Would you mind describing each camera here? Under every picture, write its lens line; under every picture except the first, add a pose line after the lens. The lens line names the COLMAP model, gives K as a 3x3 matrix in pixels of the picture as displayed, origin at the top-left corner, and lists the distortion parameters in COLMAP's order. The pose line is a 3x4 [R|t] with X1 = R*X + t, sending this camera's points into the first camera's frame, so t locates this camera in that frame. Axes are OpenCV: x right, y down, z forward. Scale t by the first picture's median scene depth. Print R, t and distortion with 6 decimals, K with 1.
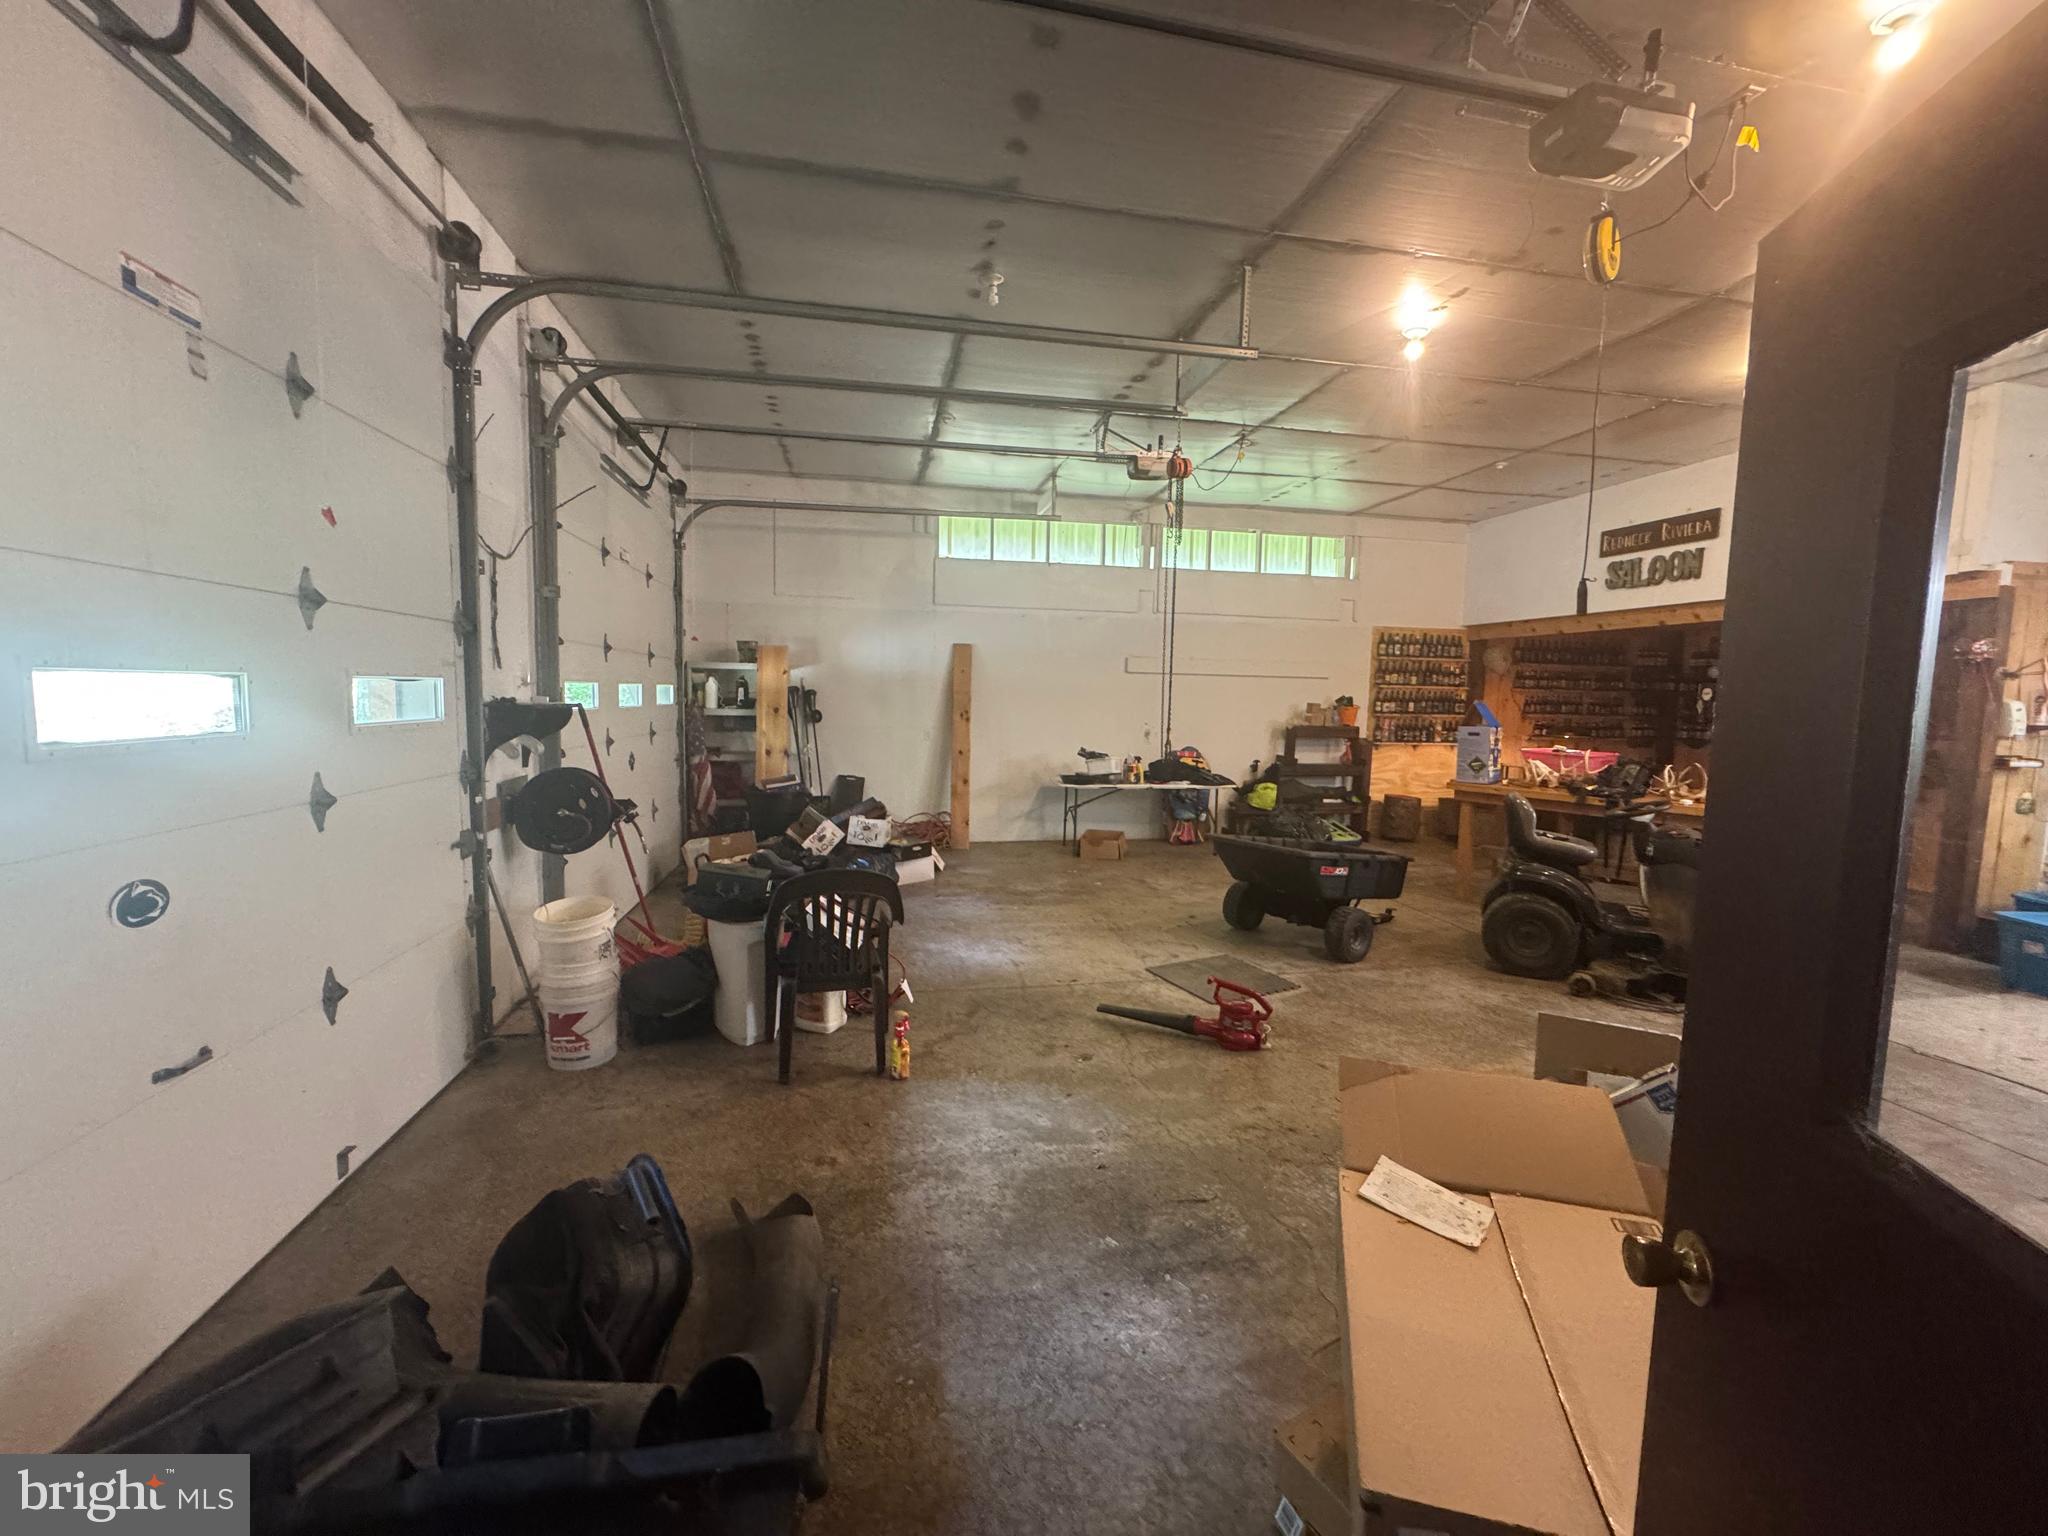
lens RADIAL K [[822.5, 0, 1013.4], [0, 822.5, 765.0], [0, 0, 1]] dist [0.000706, 0.000447]
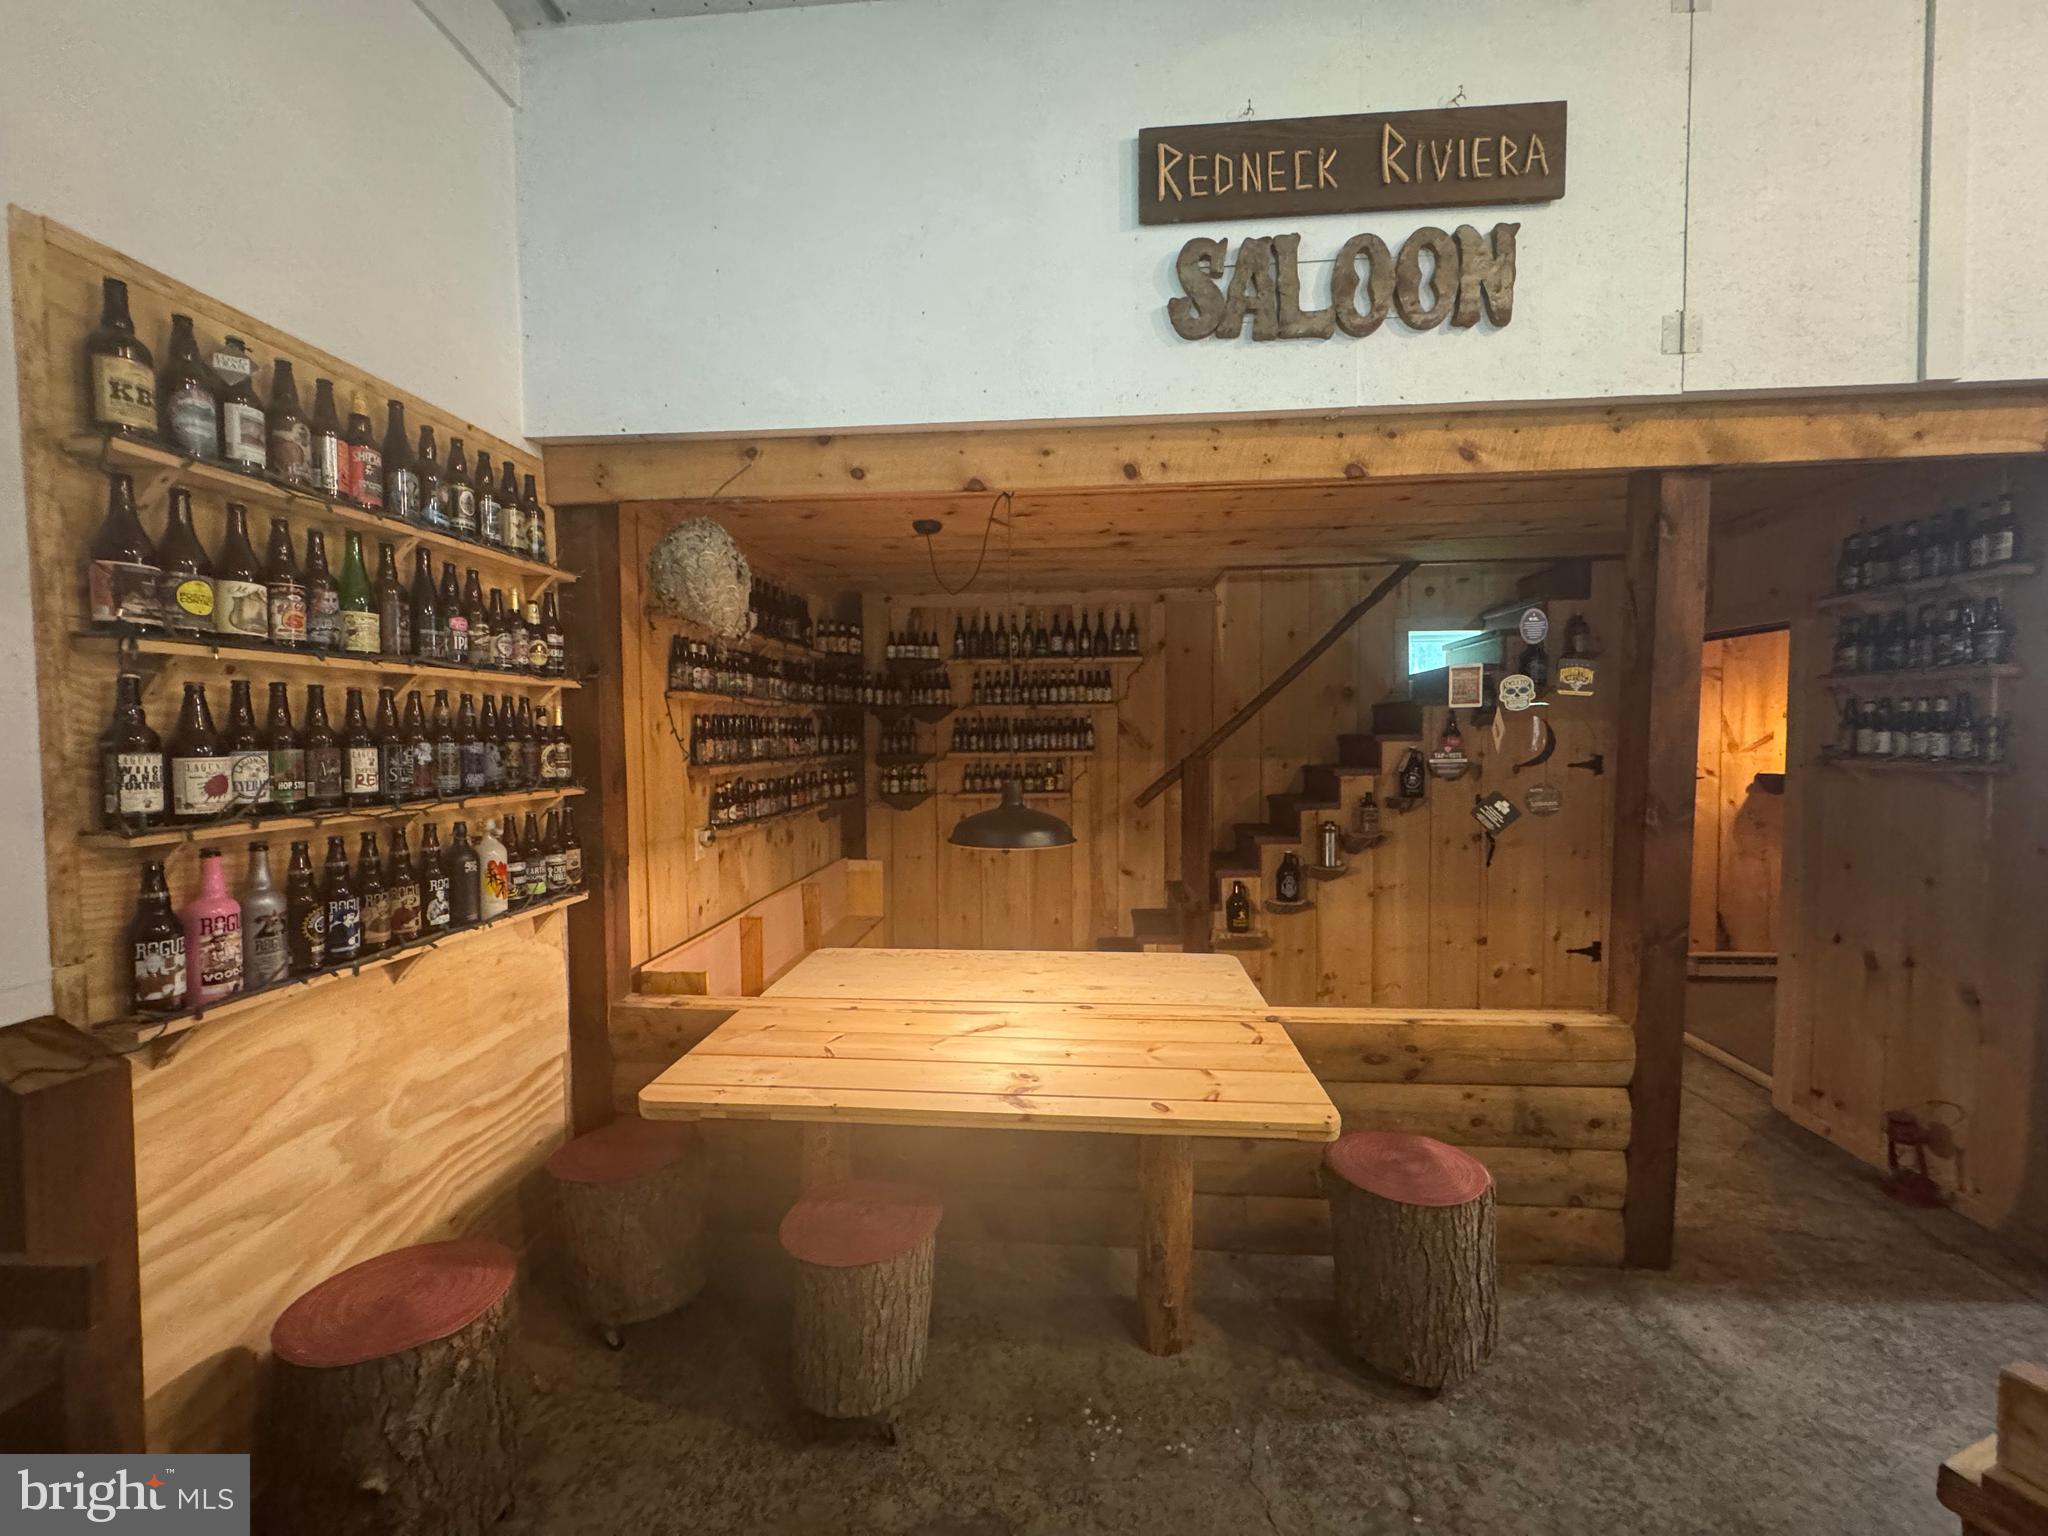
lens RADIAL K [[822.5, 0, 1023.2], [0, 822.5, 762.8], [0, 0, 1]] dist [0.000706, 0.000447]
pose [[0.261965, -0.059055, 0.963269, 0.343322], [0.096296, 0.994744, 0.034796, -0.064909], [-0.960261, 0.083644, 0.266274, 0.809066]]
